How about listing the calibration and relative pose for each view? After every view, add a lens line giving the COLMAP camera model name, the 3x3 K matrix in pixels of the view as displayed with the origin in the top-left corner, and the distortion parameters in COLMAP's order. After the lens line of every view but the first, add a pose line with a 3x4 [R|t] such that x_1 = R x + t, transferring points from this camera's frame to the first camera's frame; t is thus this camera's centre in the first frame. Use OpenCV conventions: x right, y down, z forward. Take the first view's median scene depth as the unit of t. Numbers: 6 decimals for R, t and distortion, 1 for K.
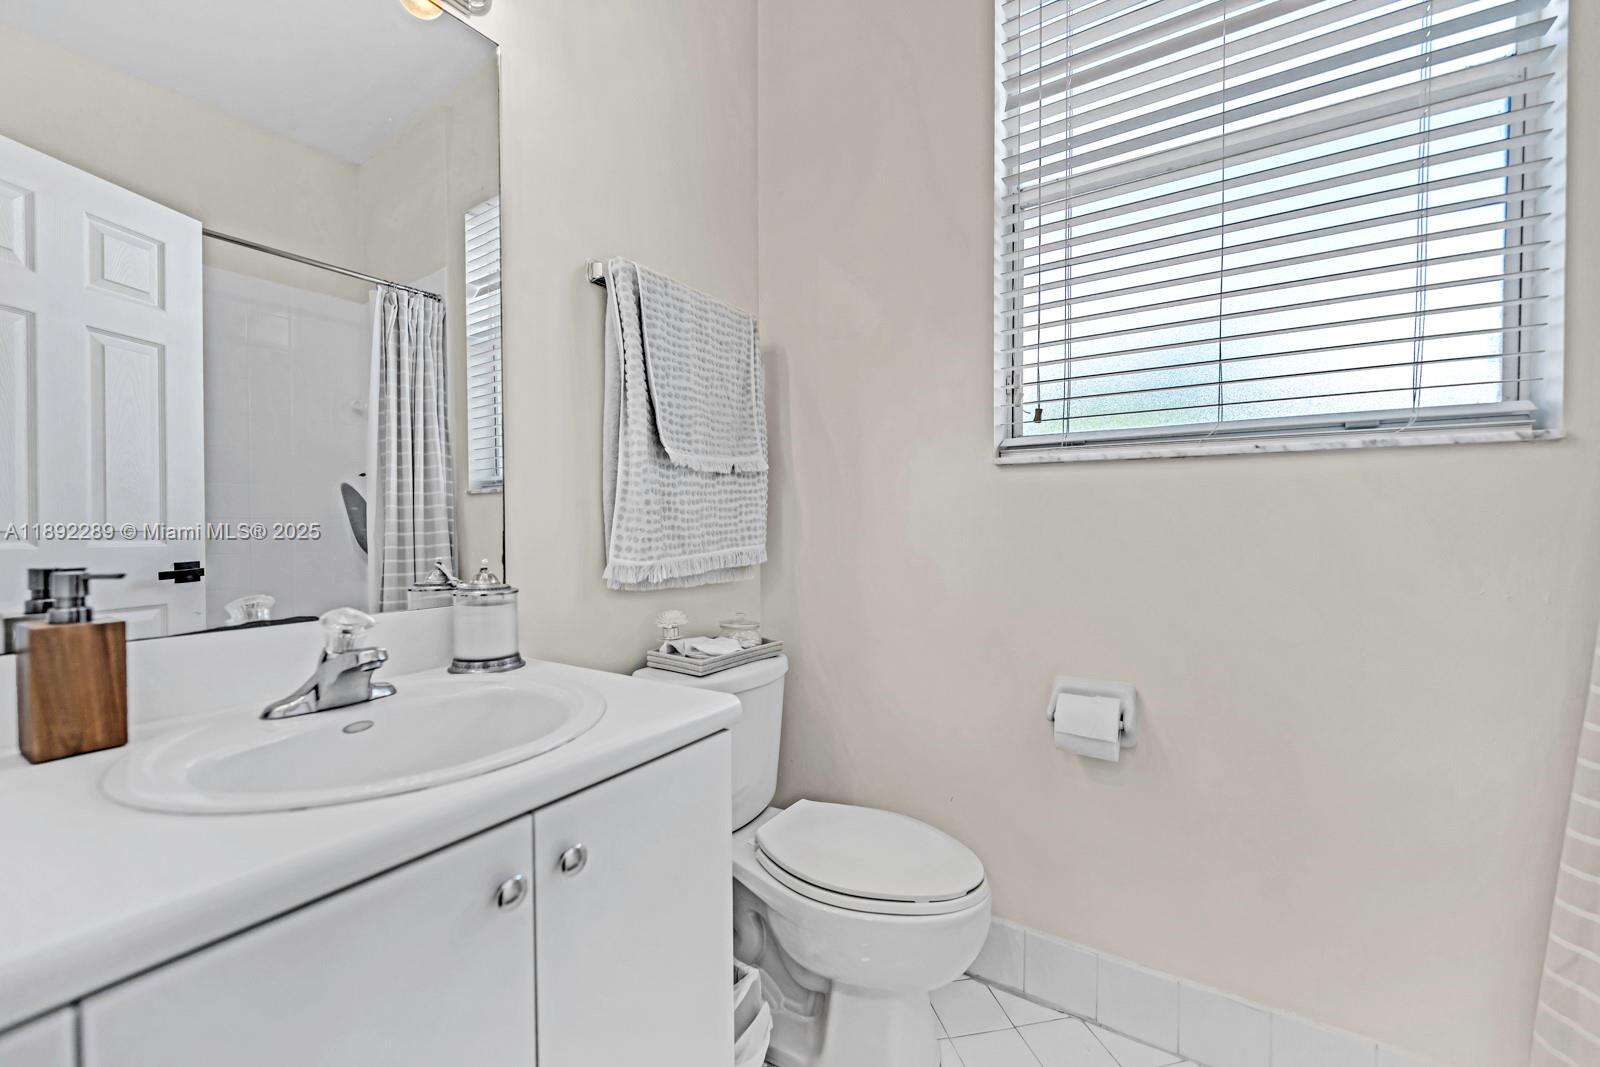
lens RADIAL K [[646.9, 0, 796.6], [0, 646.9, 535.0], [0, 0, 1]] dist [-0.002418, -0.000120]
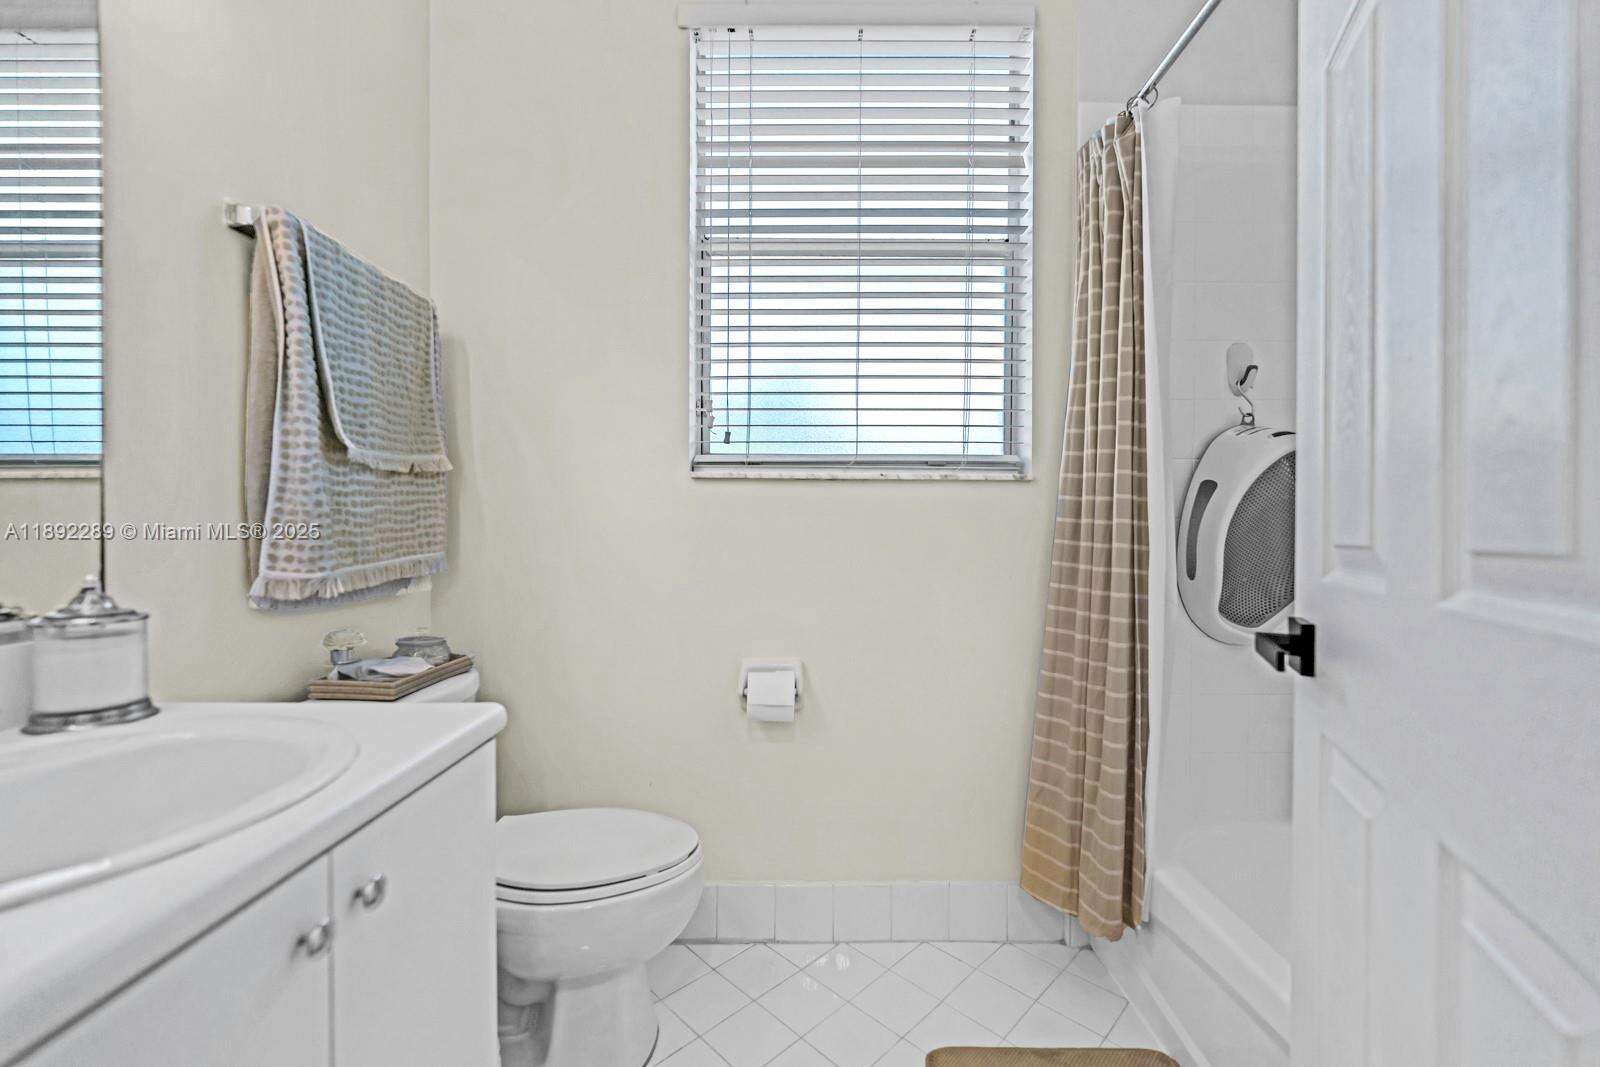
lens RADIAL K [[646.9, 0, 801.0], [0, 646.9, 535.7], [0, 0, 1]] dist [-0.002418, -0.000120]
pose [[0.837708, -0.001380, 0.546117, -0.163582], [0.005721, 0.999964, -0.006249, 0.000649], [-0.546088, 0.008360, 0.837686, -0.053903]]
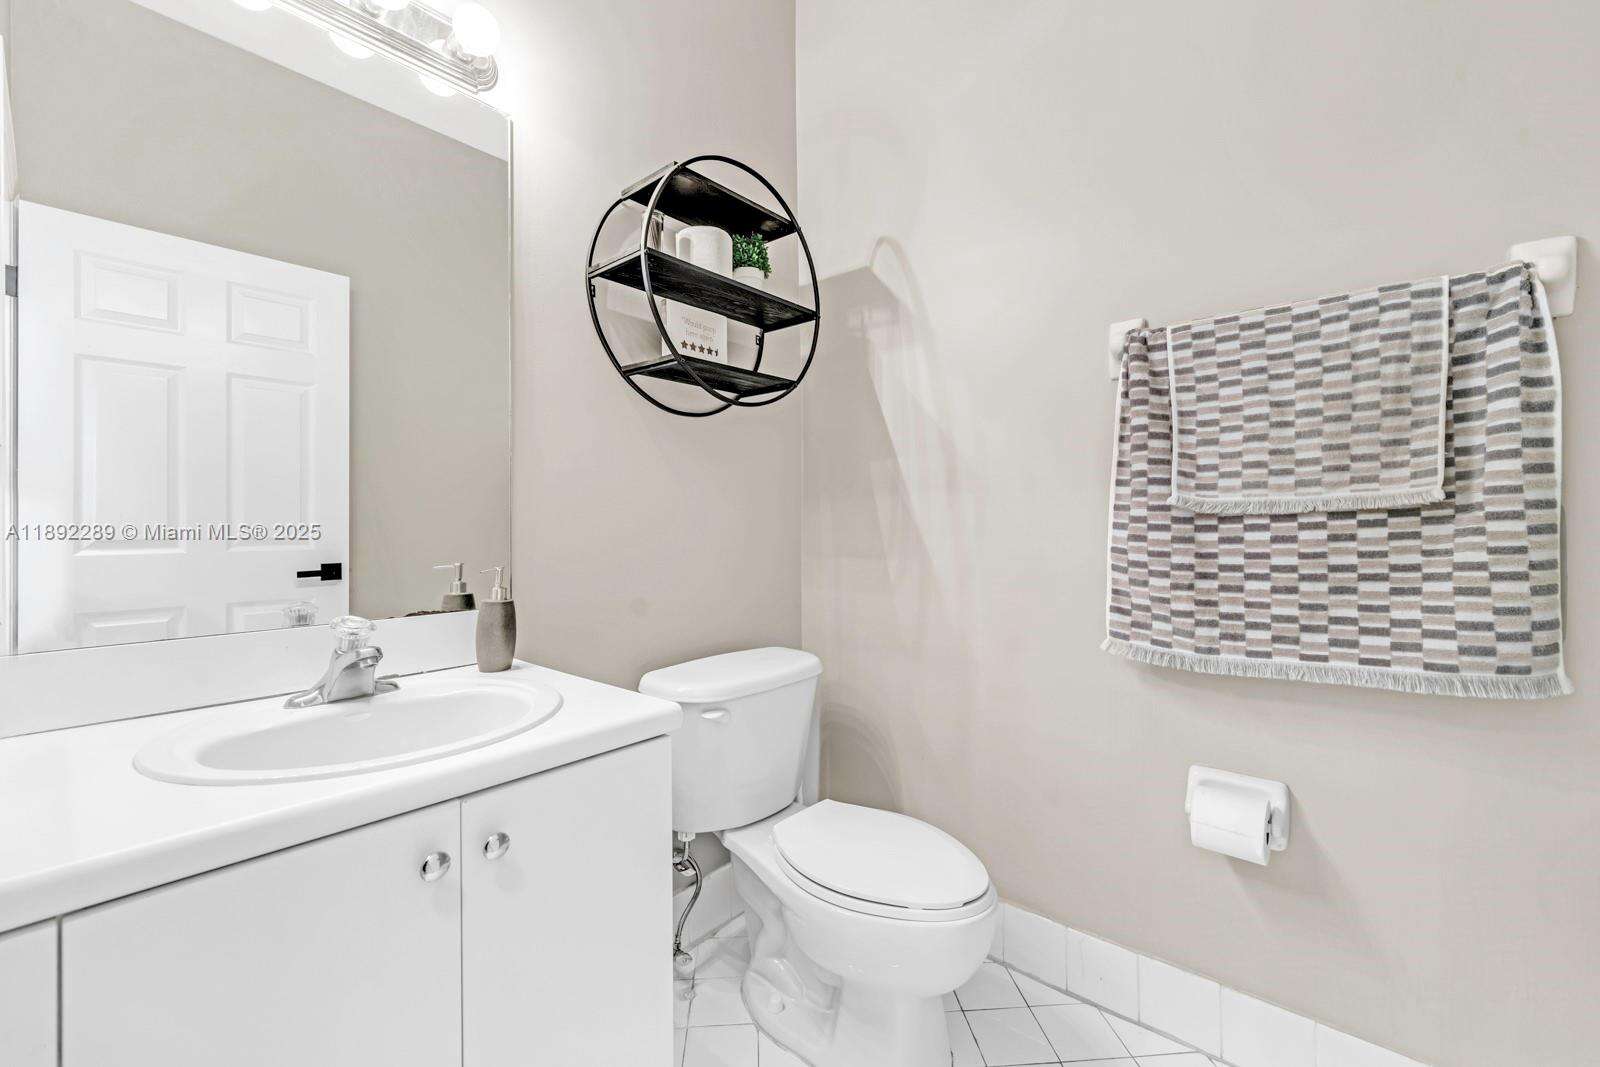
lens RADIAL K [[646.9, 0, 798.7], [0, 646.9, 535.5], [0, 0, 1]] dist [-0.002418, -0.000120]
pose [[0.986666, -0.004629, -0.162694, 0.171471], [0.005438, 0.999975, 0.004524, -0.016866], [0.162669, -0.005348, 0.986666, -0.015020]]
